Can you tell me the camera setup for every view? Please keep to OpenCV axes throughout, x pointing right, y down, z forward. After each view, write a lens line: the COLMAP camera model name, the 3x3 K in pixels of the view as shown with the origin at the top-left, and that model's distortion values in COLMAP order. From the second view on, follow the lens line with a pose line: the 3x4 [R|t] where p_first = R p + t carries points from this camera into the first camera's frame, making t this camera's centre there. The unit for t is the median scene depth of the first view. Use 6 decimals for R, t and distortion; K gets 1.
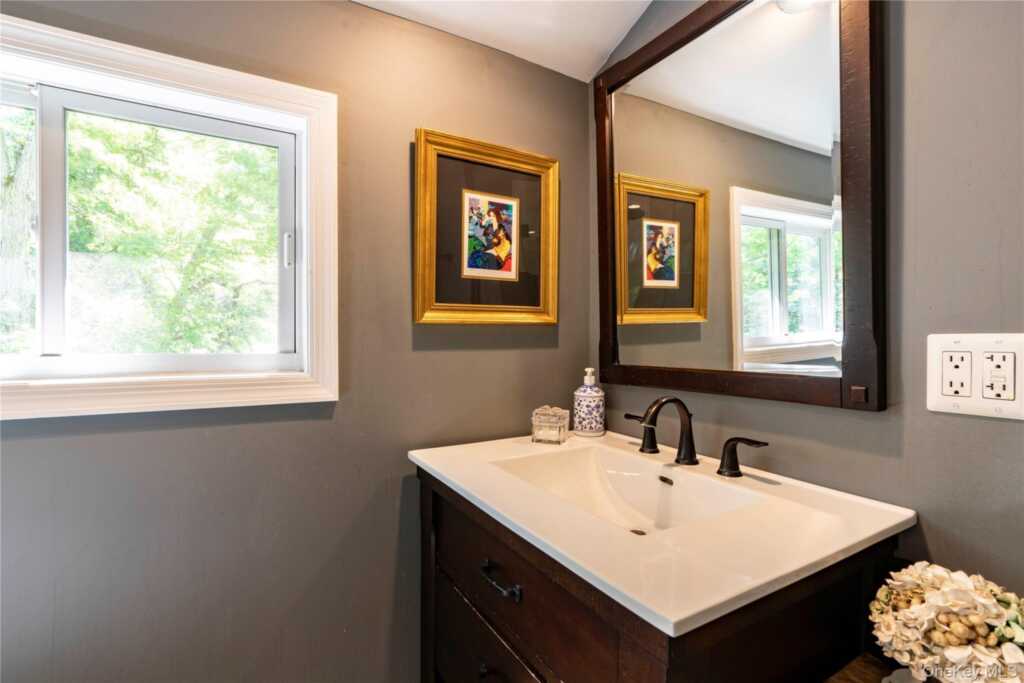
lens RADIAL K [[468.8, 0, 510.7], [0, 468.8, 343.4], [0, 0, 1]] dist [-0.012988, 0.002206]
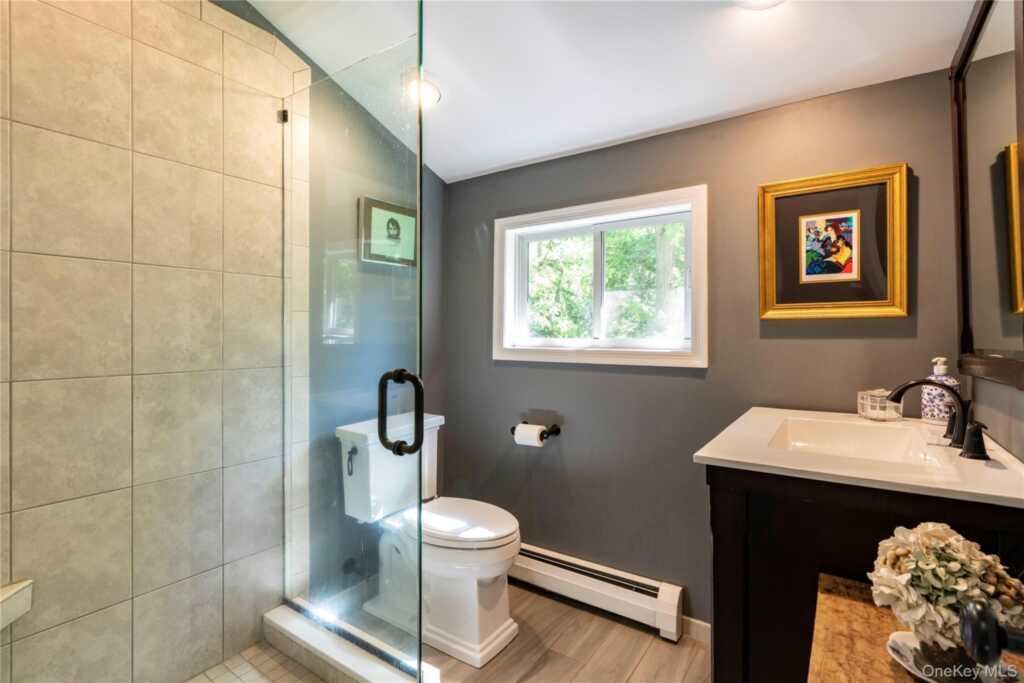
lens RADIAL K [[490.7, 0, 512.7], [0, 490.7, 336.2], [0, 0, 1]] dist [0.000057, 0.000024]
pose [[0.425098, 0.004549, -0.905136, 0.776197], [-0.008950, 0.999960, 0.000822, 0.013621], [0.905103, 0.007752, 0.425121, -0.306646]]
